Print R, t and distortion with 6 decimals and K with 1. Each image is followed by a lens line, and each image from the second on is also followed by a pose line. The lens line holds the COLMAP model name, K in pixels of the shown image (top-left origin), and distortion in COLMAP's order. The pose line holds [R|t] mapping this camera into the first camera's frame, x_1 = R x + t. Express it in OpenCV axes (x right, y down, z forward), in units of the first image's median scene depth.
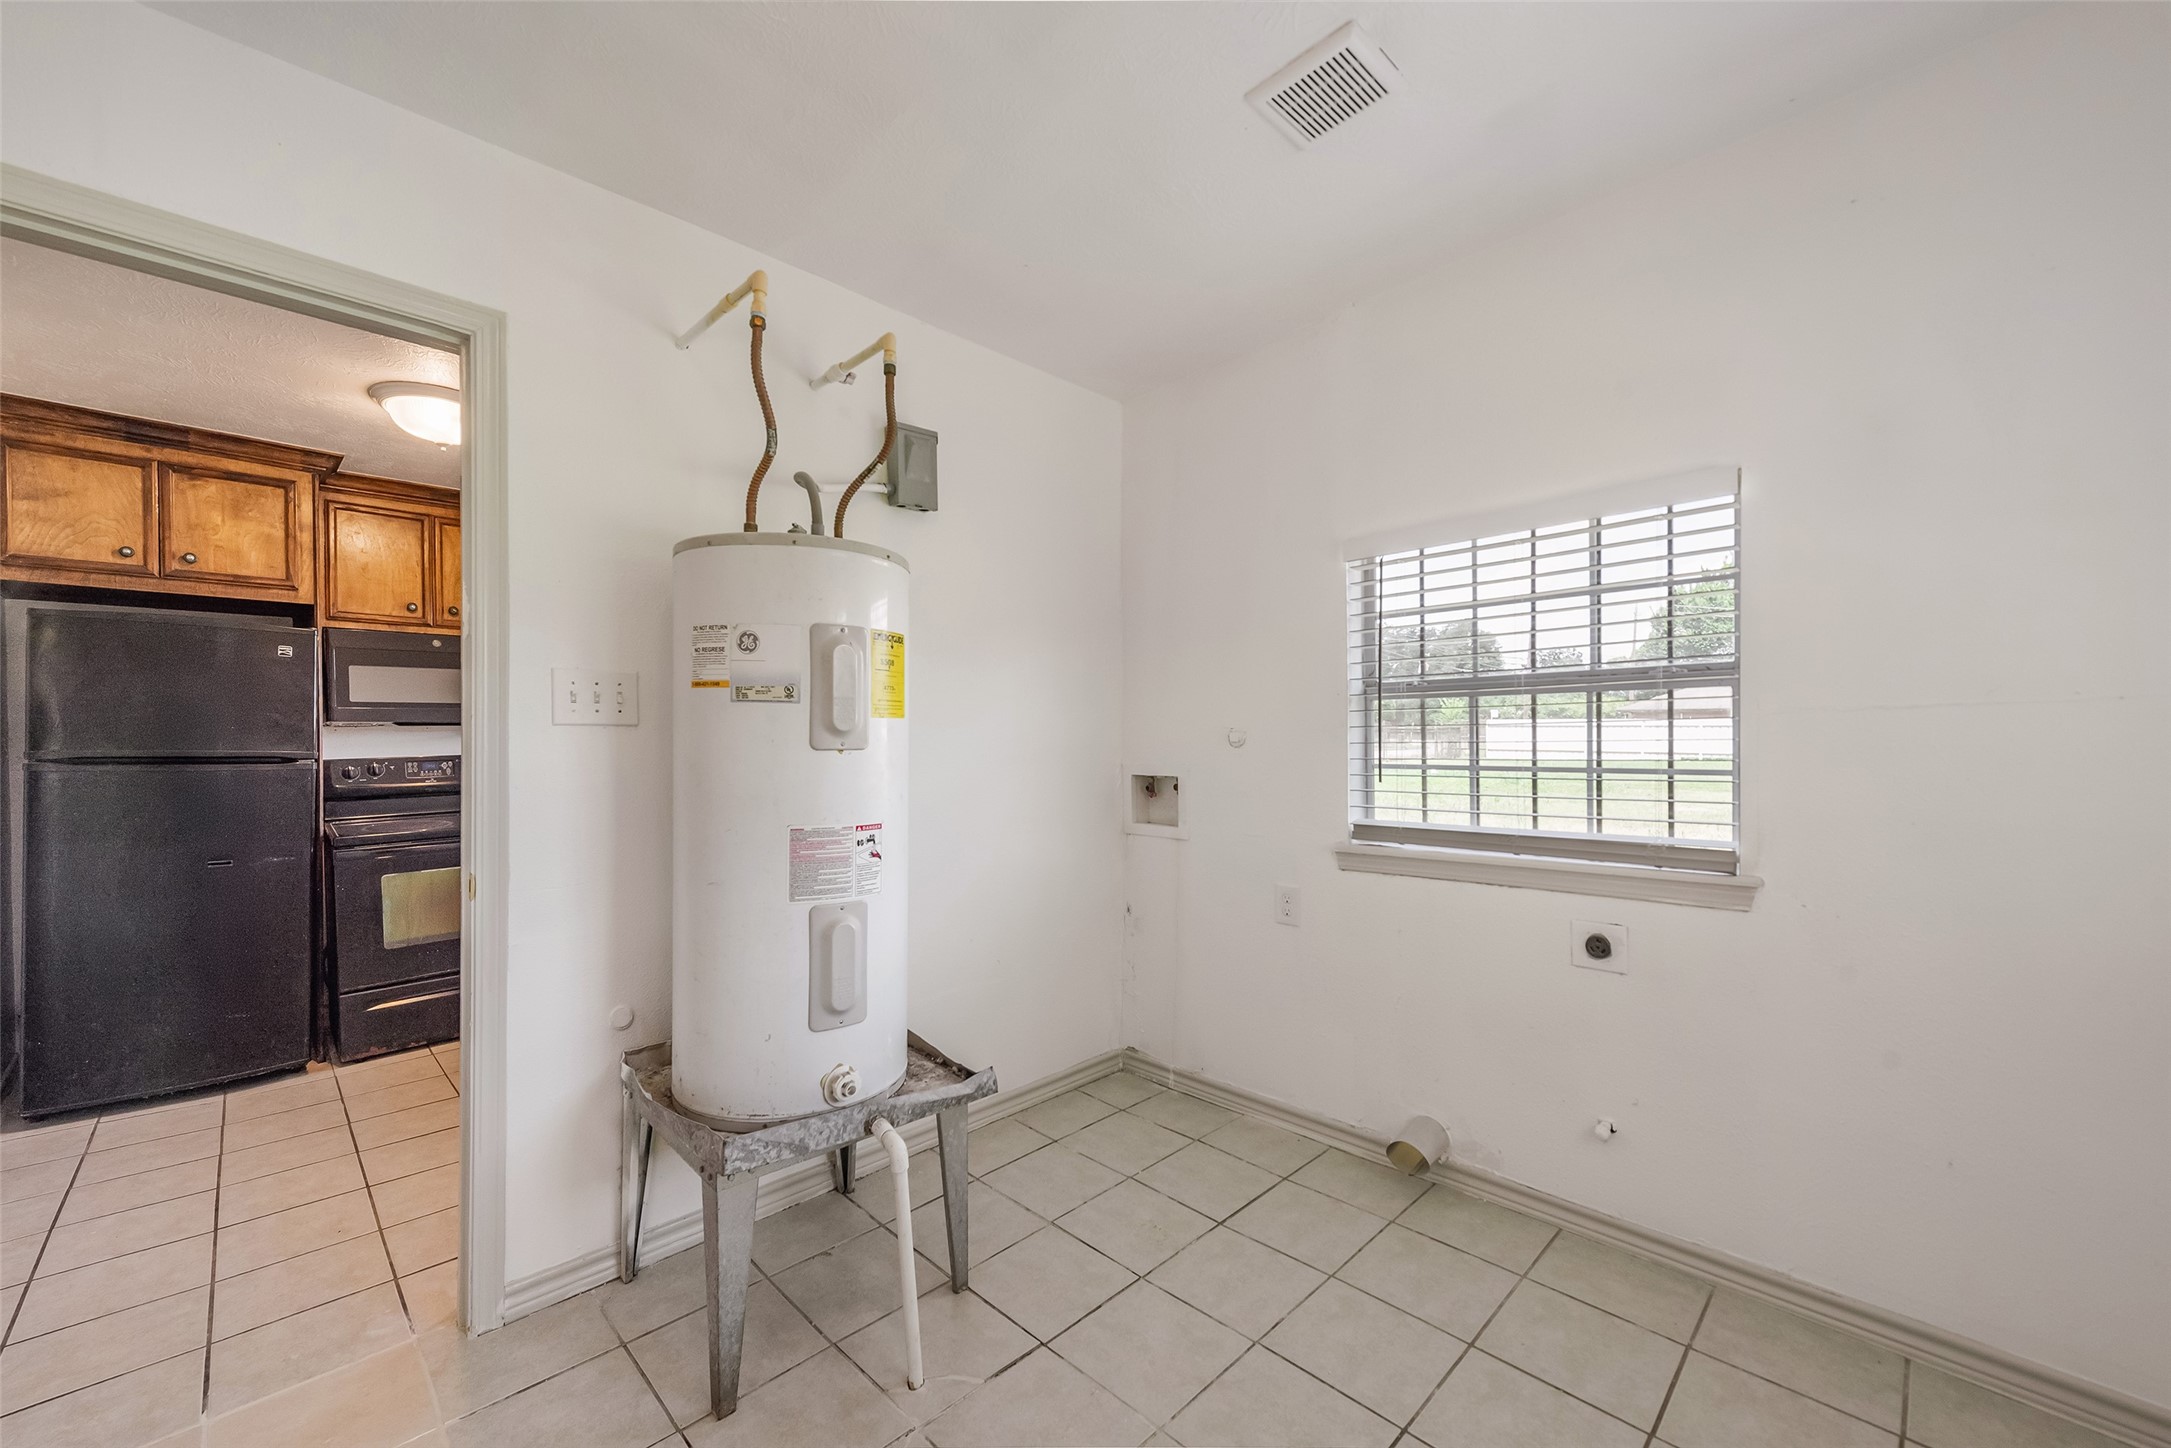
lens RADIAL K [[862.2, 0, 1077.5], [0, 862.2, 735.4], [0, 0, 1]] dist [0.001149, -0.000318]
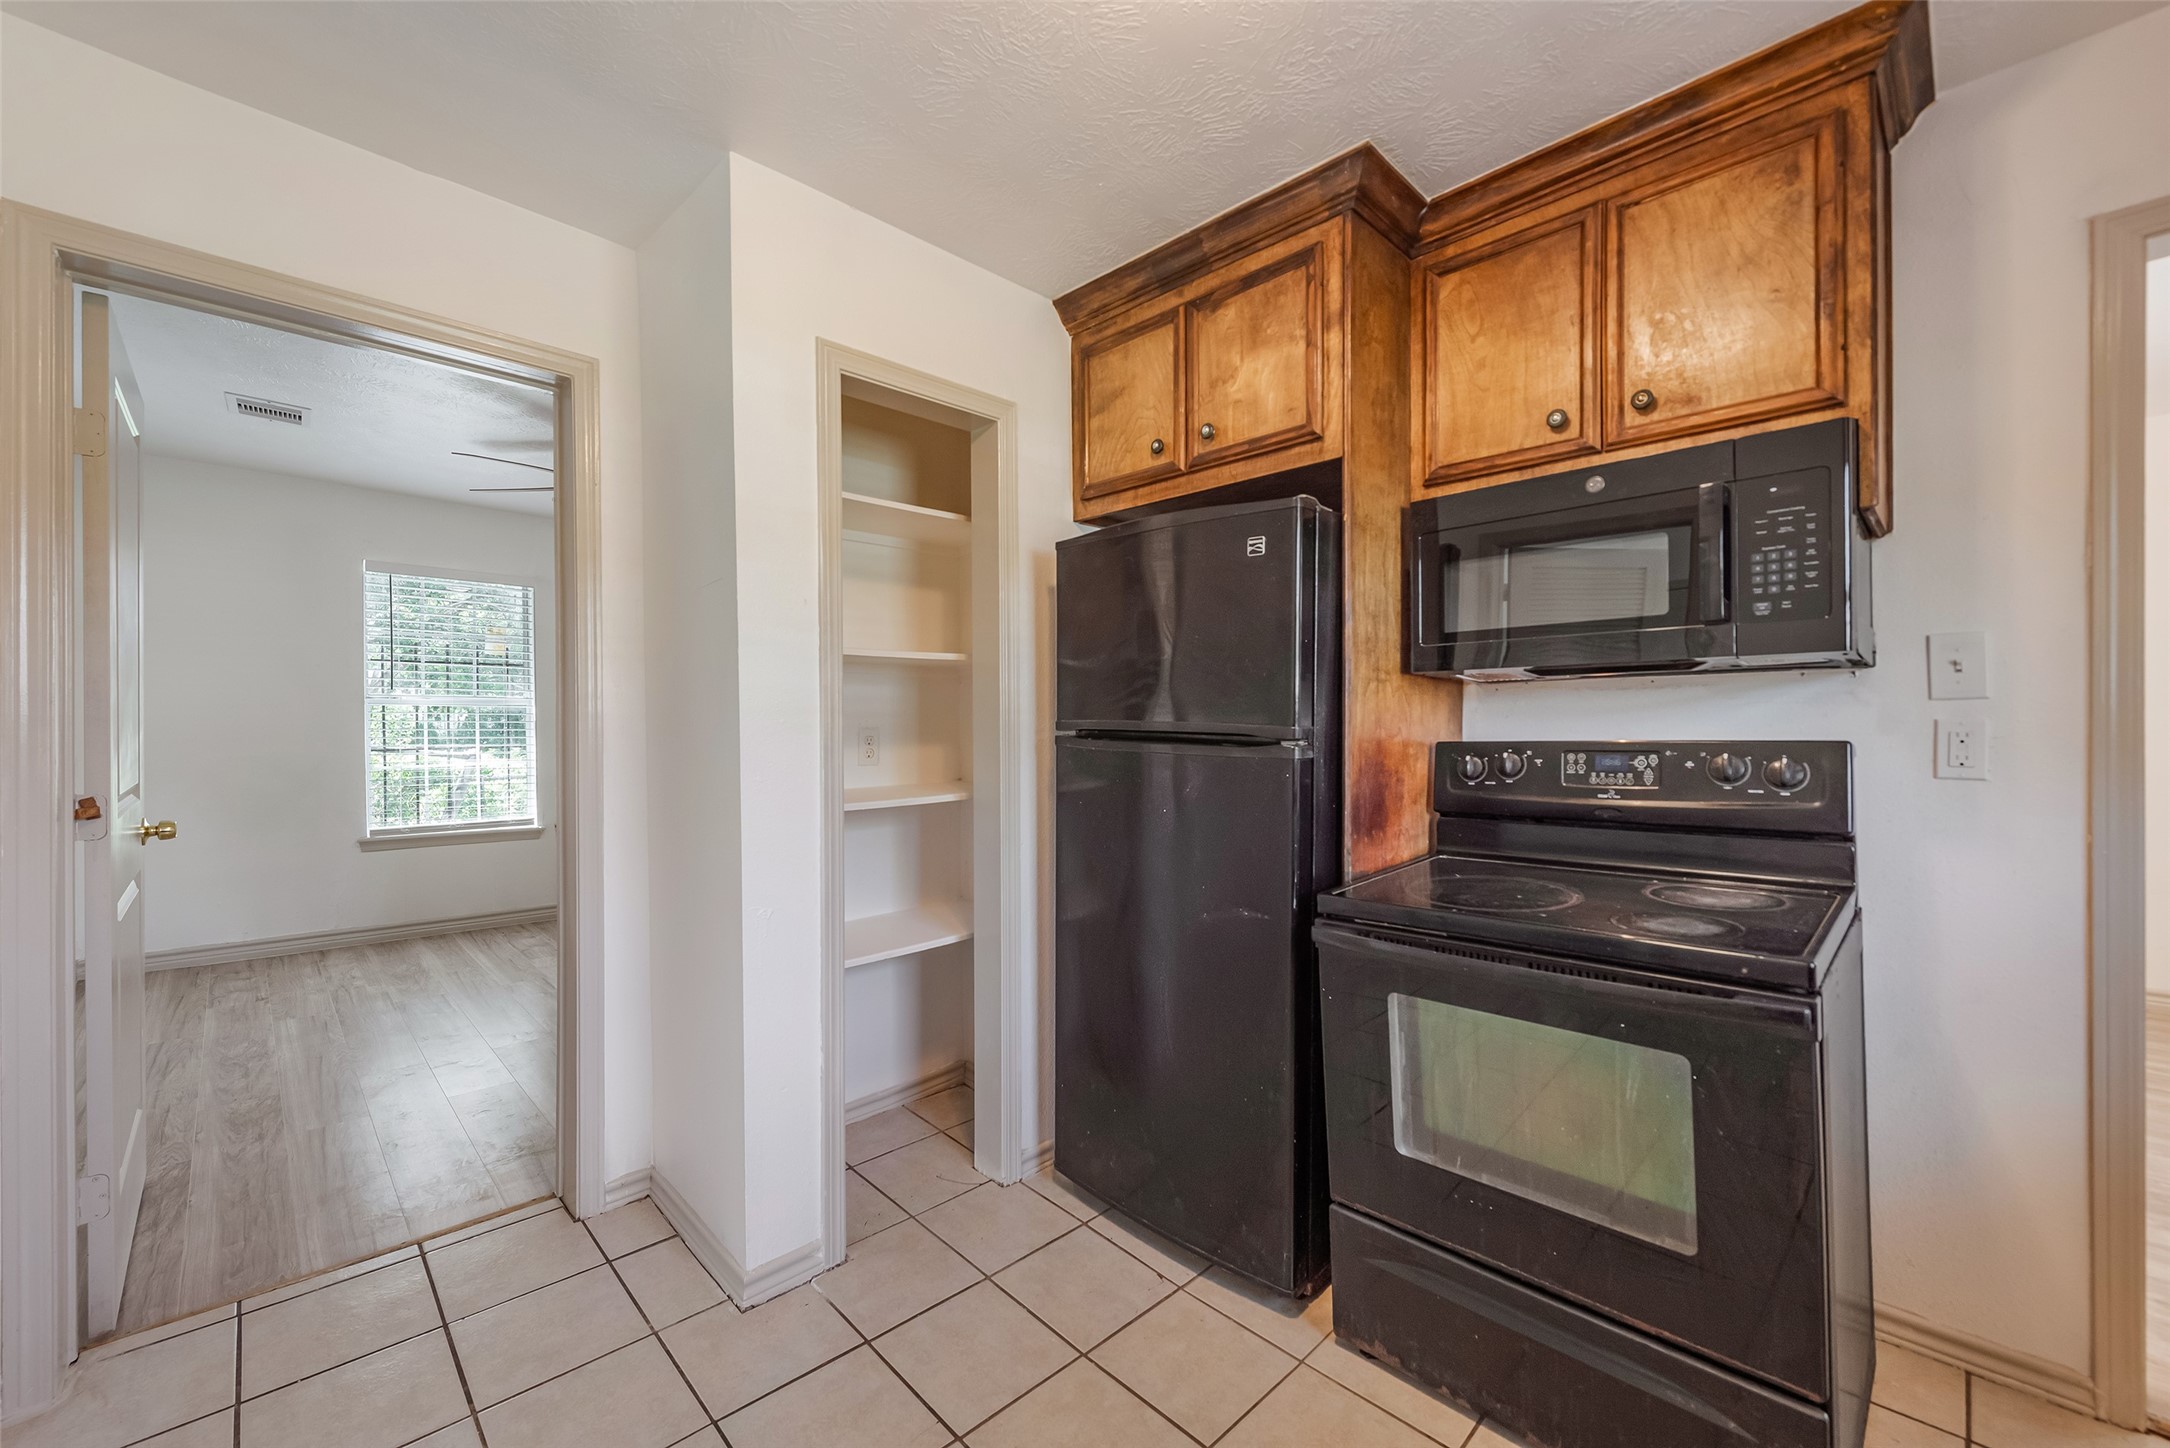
lens RADIAL K [[876.0, 0, 1067.8], [0, 876.0, 720.1], [0, 0, 1]] dist [0.007418, -0.000866]
pose [[-0.023311, 0.003199, -0.999723, -0.334722], [0.004490, 0.999985, 0.003095, 0.012160], [0.999718, -0.004417, -0.023325, 0.857506]]
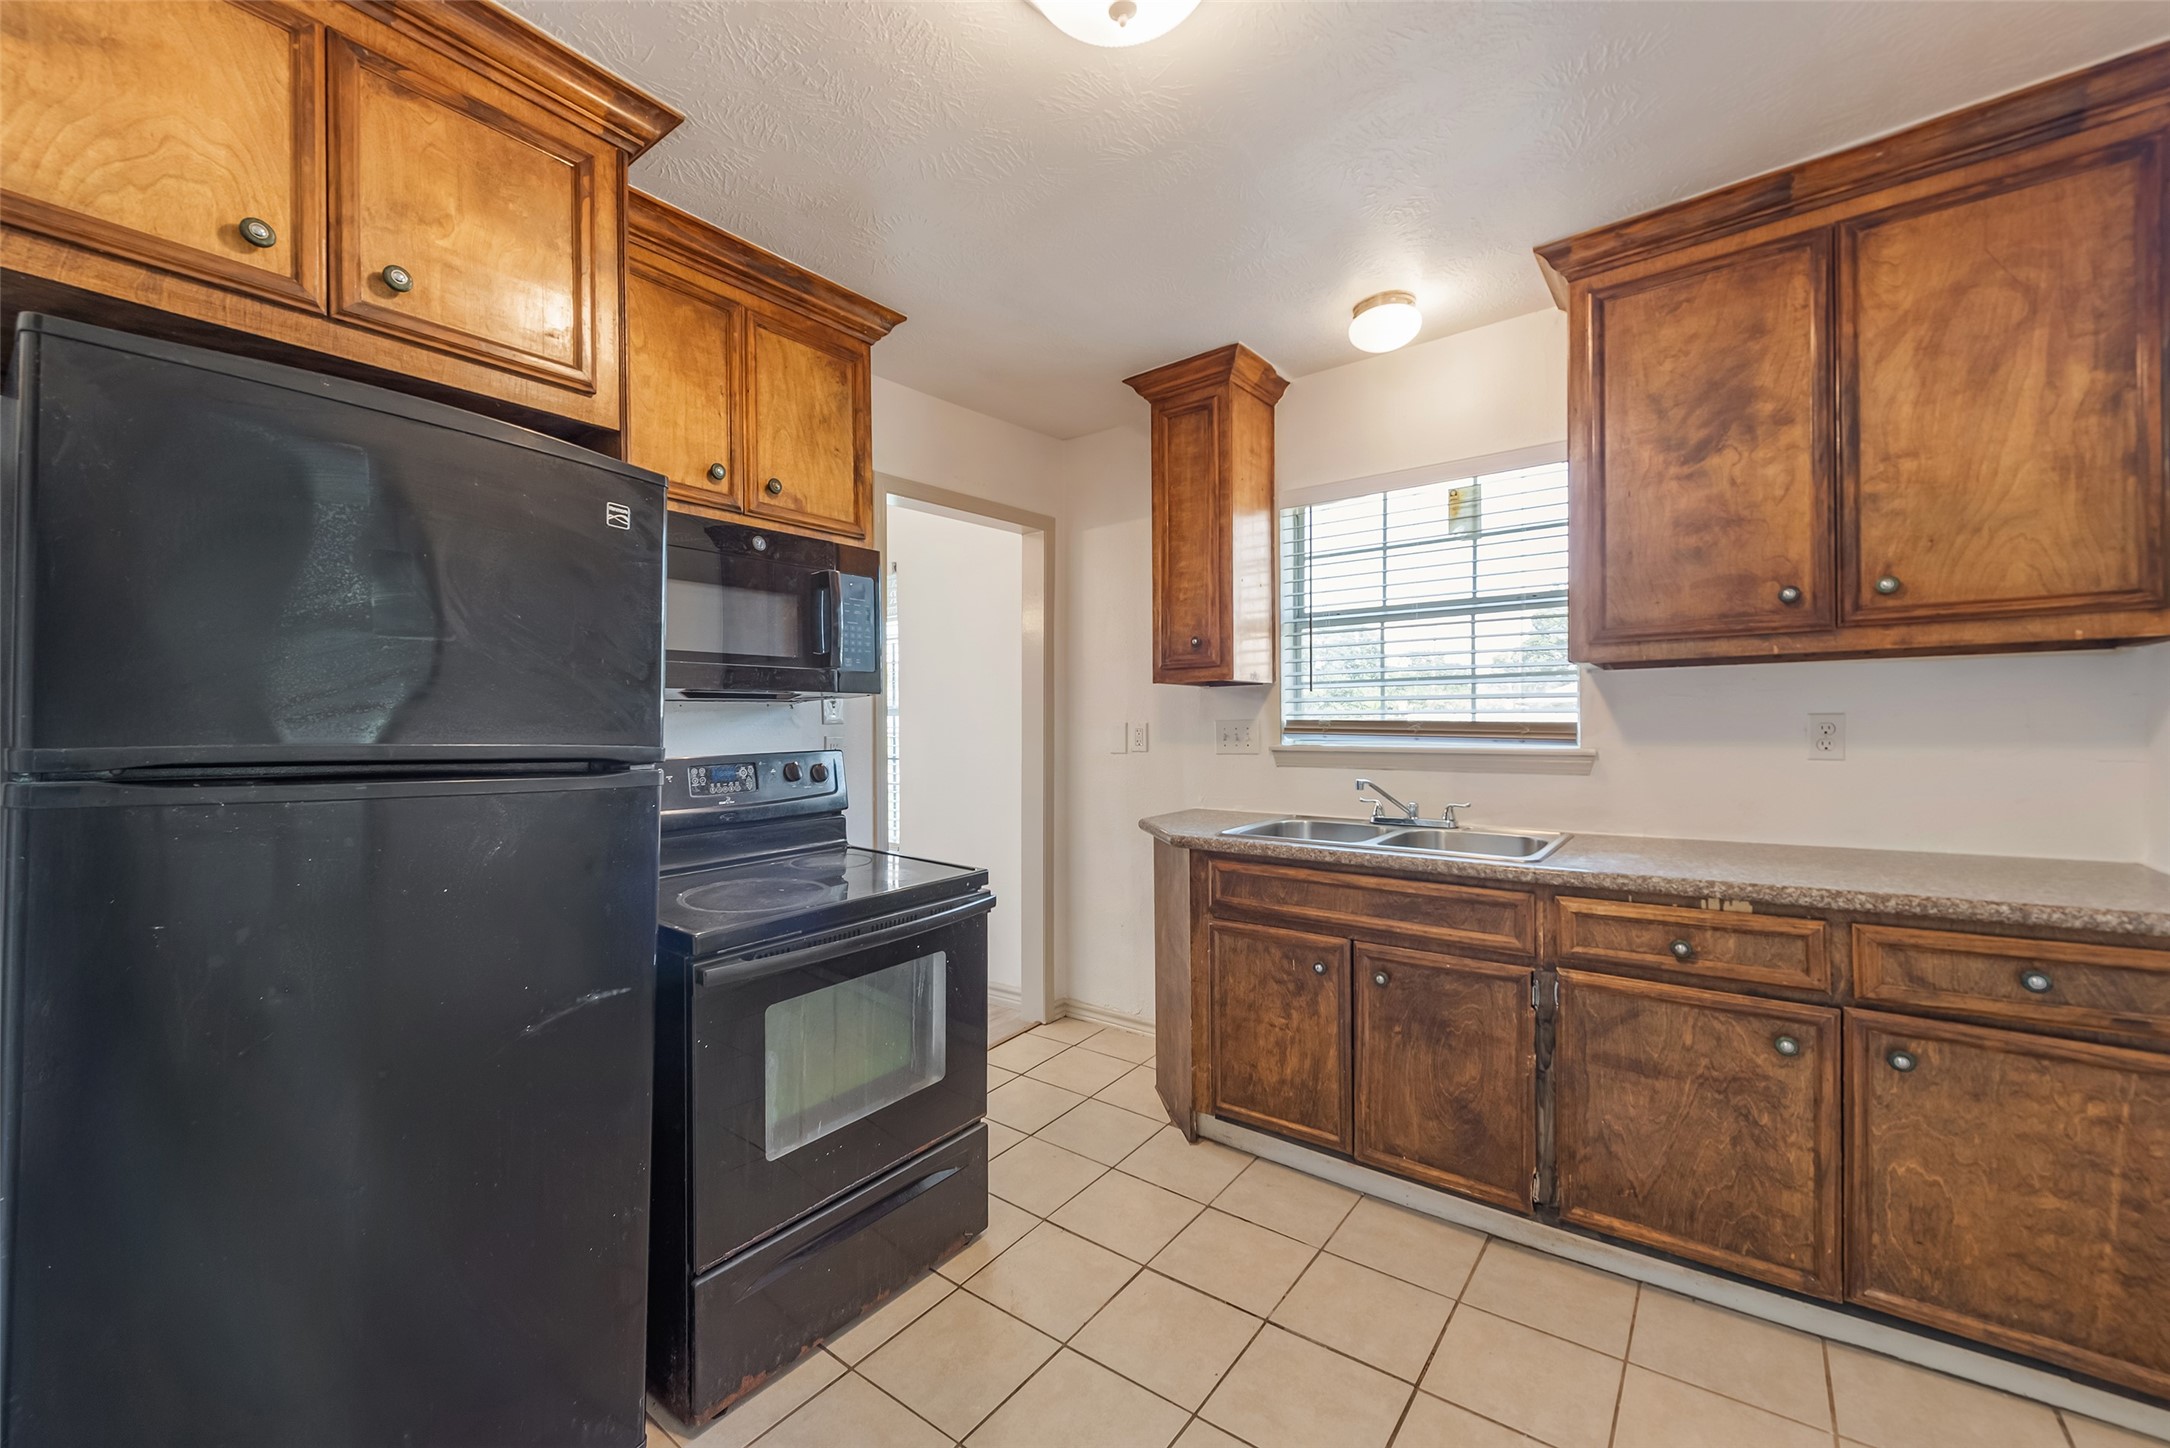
lens RADIAL K [[876.0, 0, 1067.8], [0, 876.0, 720.1], [0, 0, 1]] dist [0.007418, -0.000866]
pose [[0.991984, 0.003587, 0.126316, -0.719509], [-0.001876, 0.999905, -0.013662, 0.010475], [-0.126353, 0.013316, 0.991896, 0.513059]]
